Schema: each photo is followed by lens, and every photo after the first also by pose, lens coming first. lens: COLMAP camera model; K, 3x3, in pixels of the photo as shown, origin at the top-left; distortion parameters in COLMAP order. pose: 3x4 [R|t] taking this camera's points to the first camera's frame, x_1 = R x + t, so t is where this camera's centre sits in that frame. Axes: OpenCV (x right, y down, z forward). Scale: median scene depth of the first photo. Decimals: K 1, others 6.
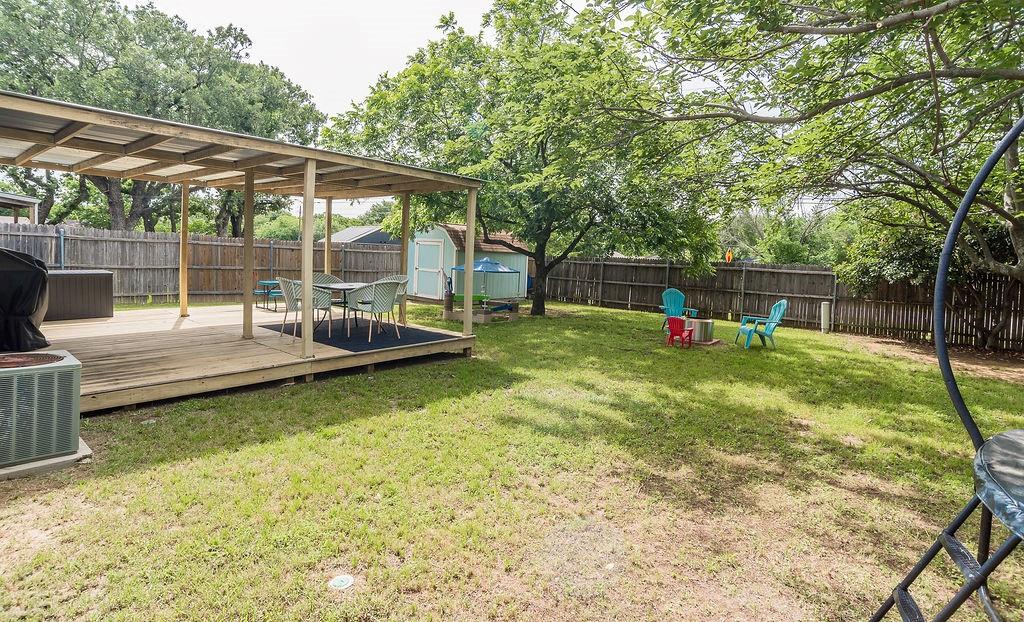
lens RADIAL K [[520.3, 0, 512.0], [0, 520.3, 311.0], [0, 0, 1]] dist [-0.002147, -0.000595]
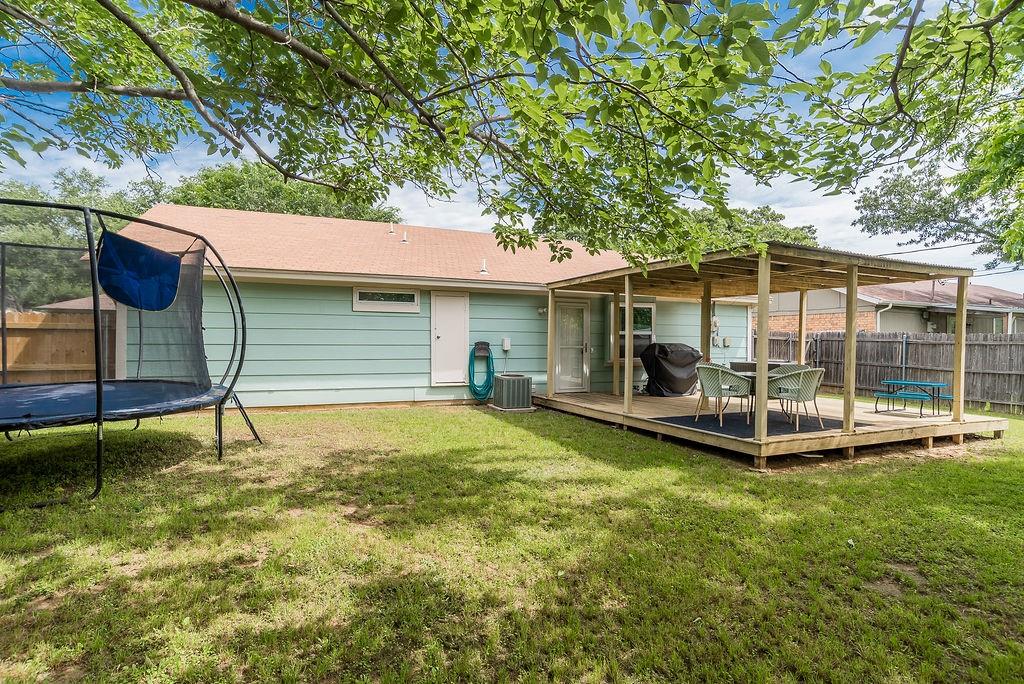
lens RADIAL K [[534.4, 0, 512.0], [0, 534.4, 342.0], [0, 0, 1]] dist [-0.081762, 0.053883]
pose [[-0.419108, -0.042147, -0.906957, 0.497726], [-0.136001, 0.990566, 0.016814, -0.037747], [0.897693, 0.130394, -0.420887, 0.633331]]
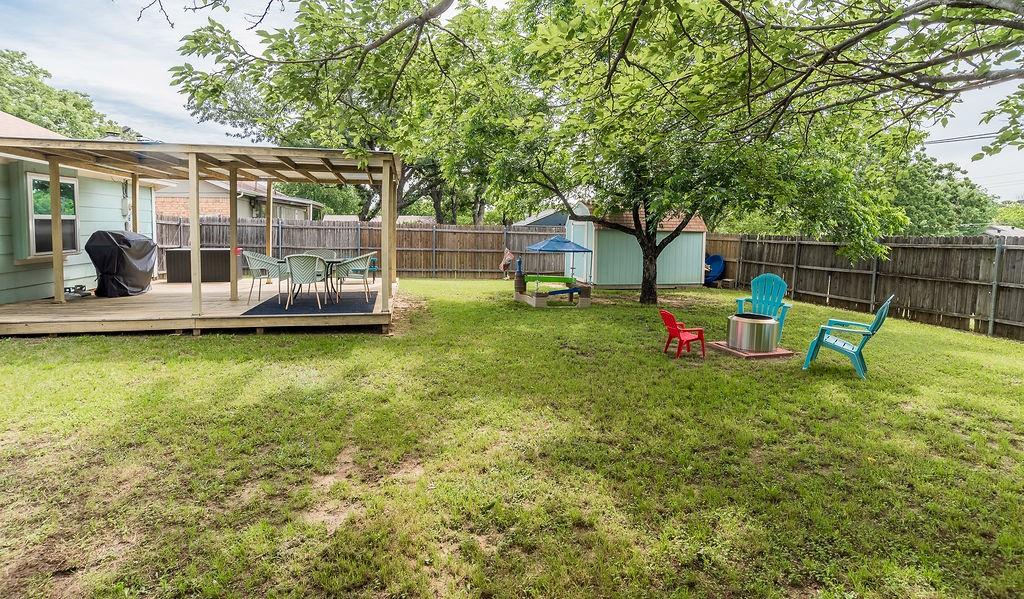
lens RADIAL K [[514.6, 0, 516.4], [0, 514.6, 257.3], [0, 0, 1]] dist [-0.000378, 0.000101]
pose [[0.804408, 0.004268, -0.594062, 0.439747], [-0.051686, 0.996685, -0.062827, -0.002489], [0.591824, 0.081243, 0.801962, 0.233689]]
